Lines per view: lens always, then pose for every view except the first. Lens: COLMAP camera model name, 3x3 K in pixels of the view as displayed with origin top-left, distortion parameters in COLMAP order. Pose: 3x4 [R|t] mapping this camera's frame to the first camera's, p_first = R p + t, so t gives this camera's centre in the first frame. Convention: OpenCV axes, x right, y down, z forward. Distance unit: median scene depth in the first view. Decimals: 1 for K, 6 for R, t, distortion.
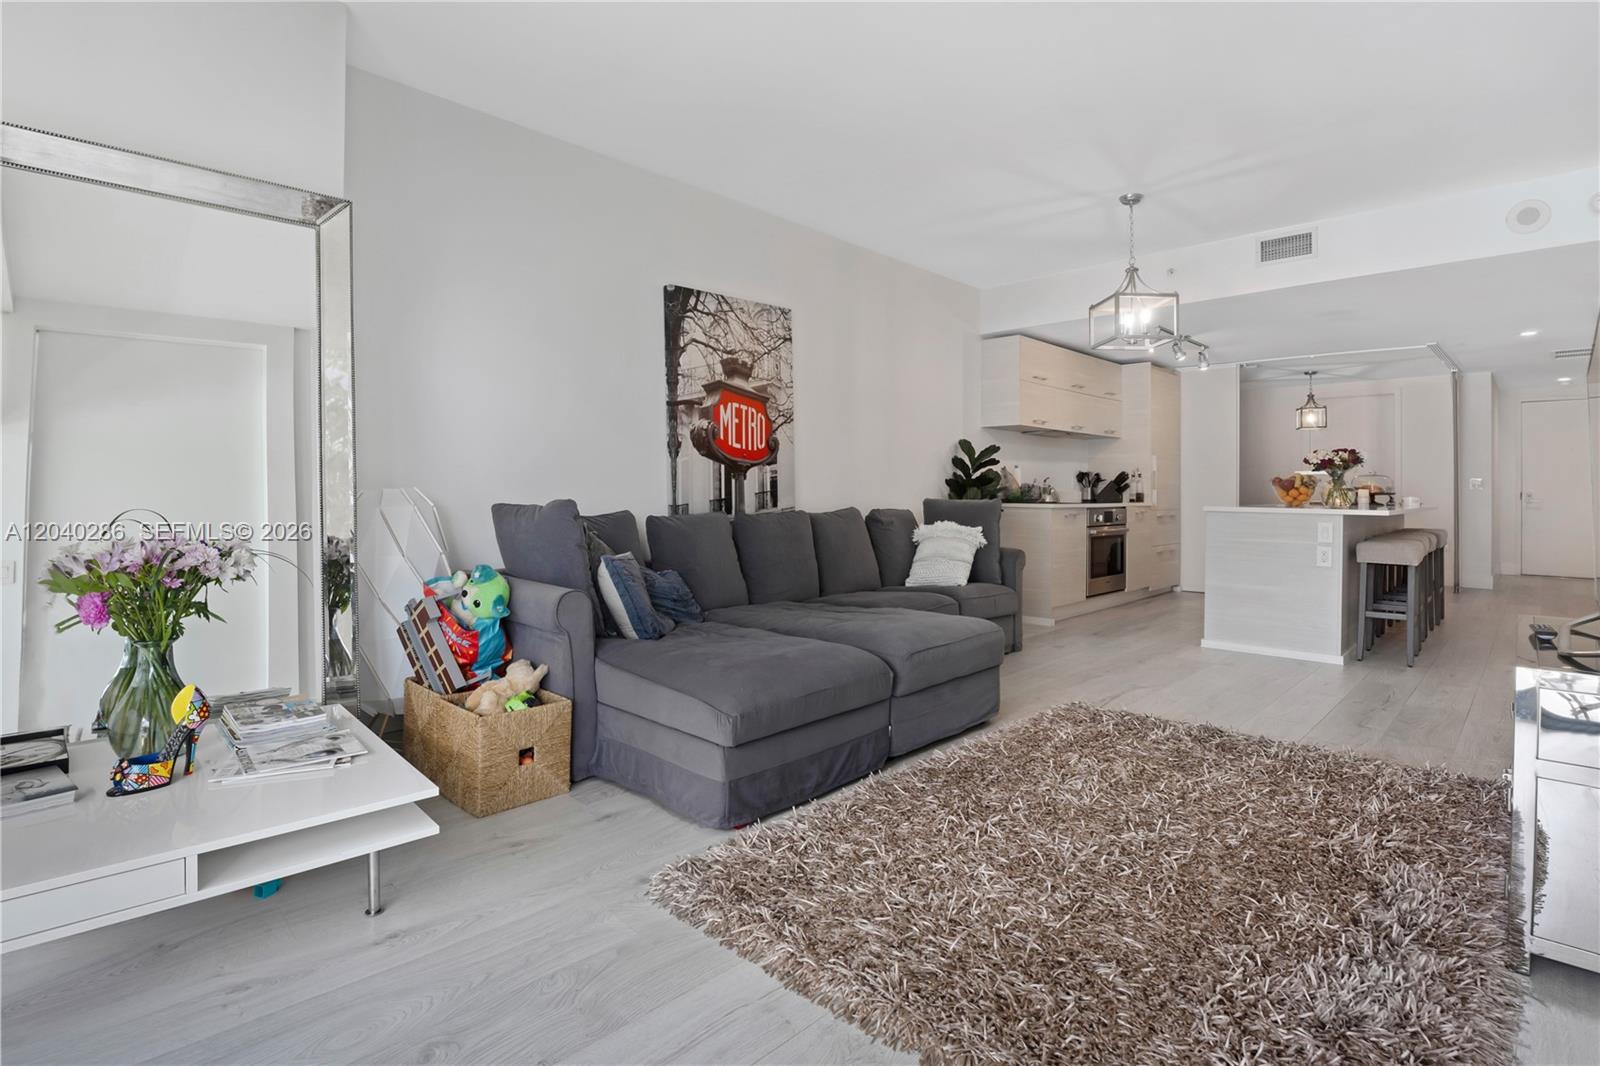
lens RADIAL K [[787.4, 0, 818.5], [0, 787.4, 478.6], [0, 0, 1]] dist [-0.012800, -0.000745]
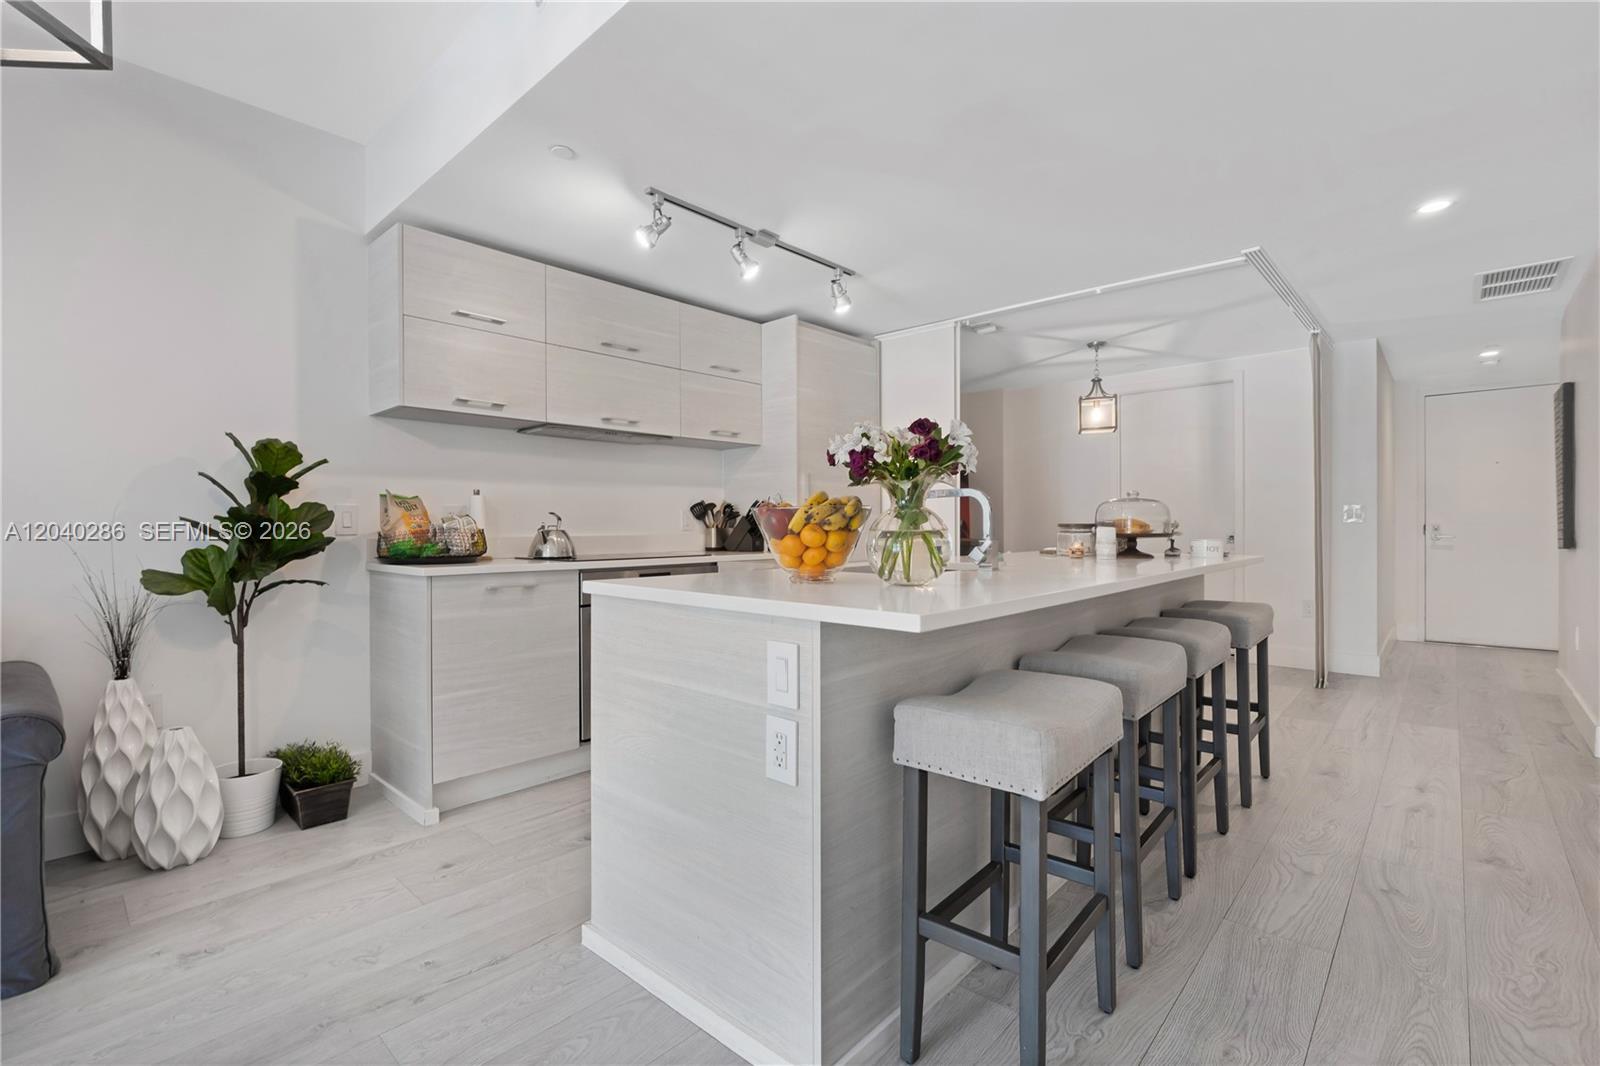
lens RADIAL K [[718.9, 0, 799.7], [0, 718.9, 525.9], [0, 0, 1]] dist [-0.007048, -0.000504]
pose [[0.999863, -0.012642, 0.010651, 0.649866], [0.012497, 0.999831, 0.013505, 0.005452], [-0.010820, -0.013370, 0.999852, 0.709248]]
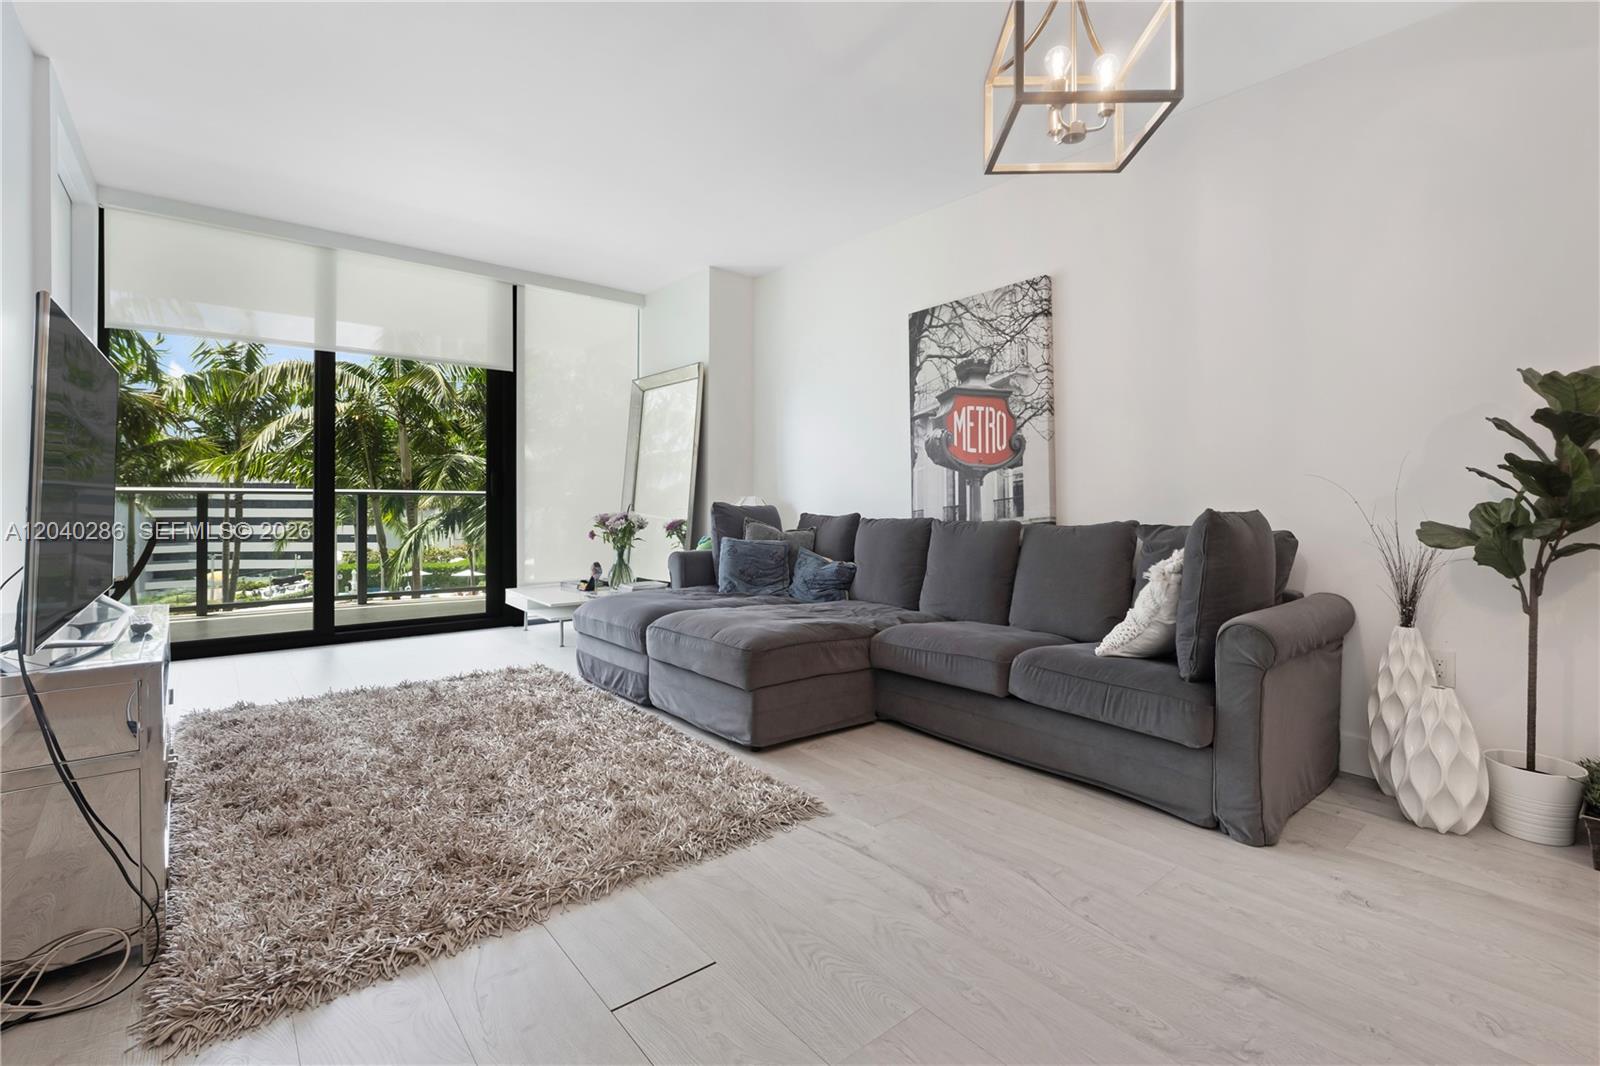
lens RADIAL K [[718.9, 0, 804.1], [0, 718.9, 509.7], [0, 0, 1]] dist [-0.007048, -0.000504]
pose [[-0.116149, 0.006529, -0.993210, 0.739734], [0.008622, 0.999947, 0.005565, 0.022434], [0.993194, -0.007917, -0.116199, 0.841647]]
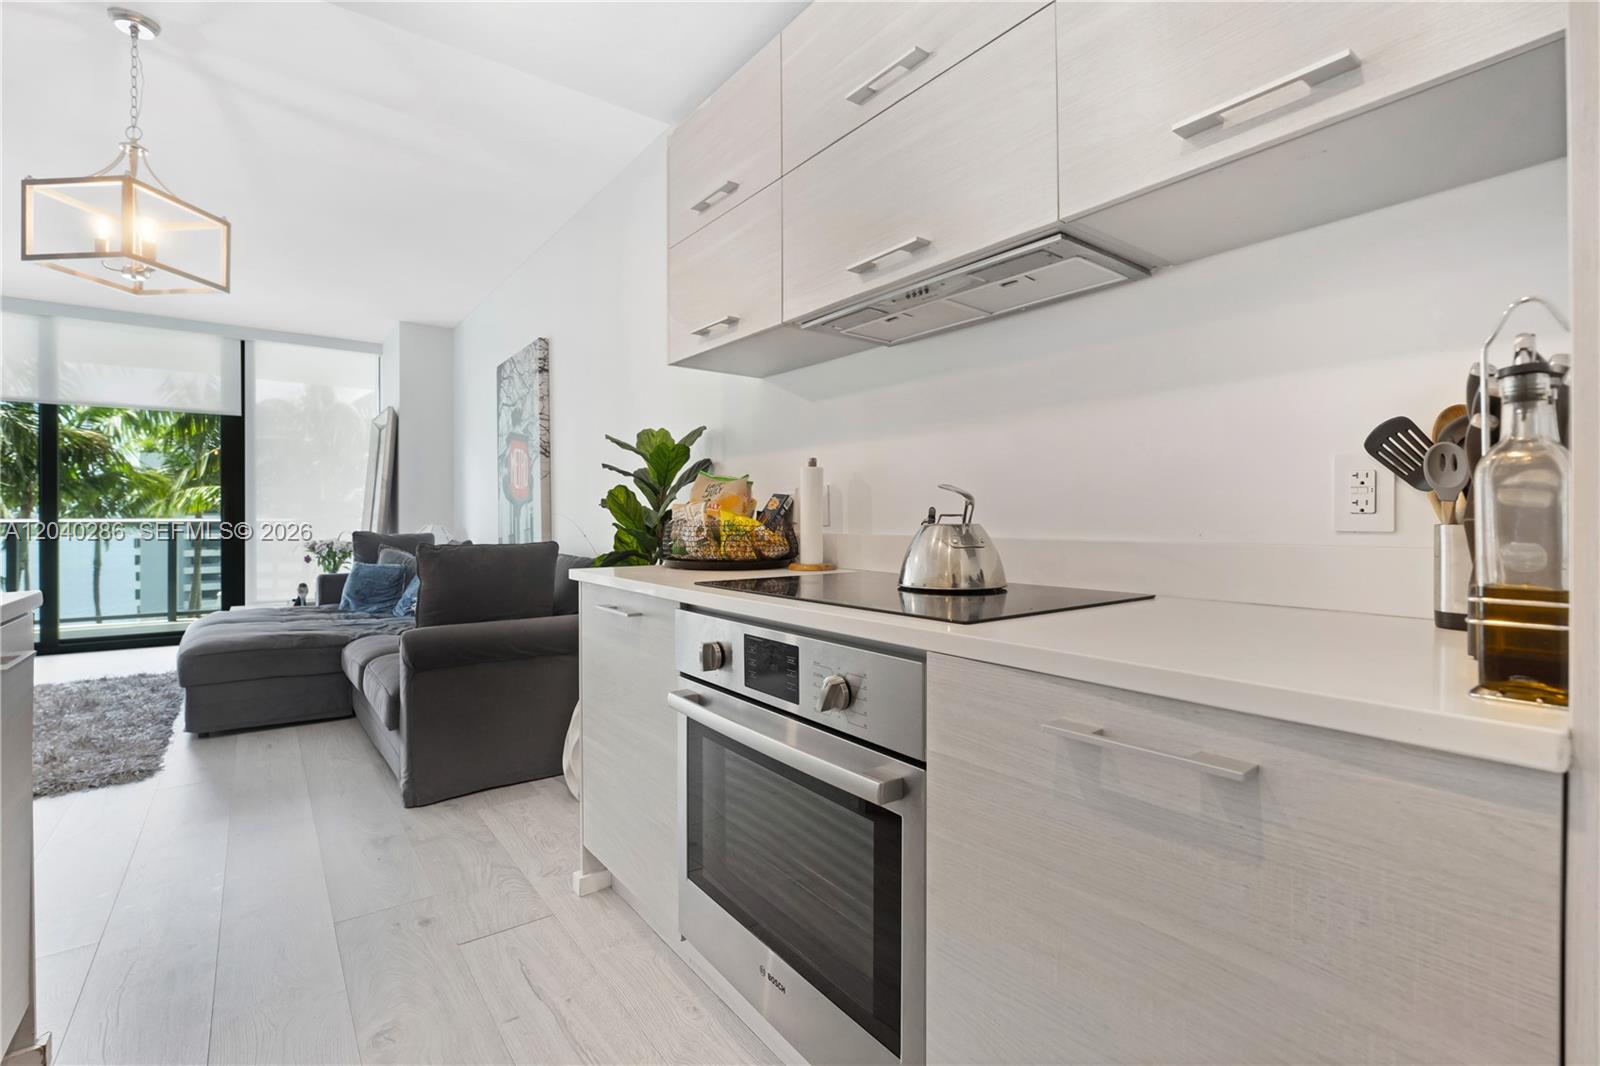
lens RADIAL K [[718.9, 0, 802.0], [0, 718.9, 523.1], [0, 0, 1]] dist [-0.007048, -0.000504]
pose [[-0.158811, 0.001413, -0.987308, 0.778337], [0.015454, 0.999880, -0.001055, 0.015773], [0.987188, -0.015426, -0.158814, 1.458132]]
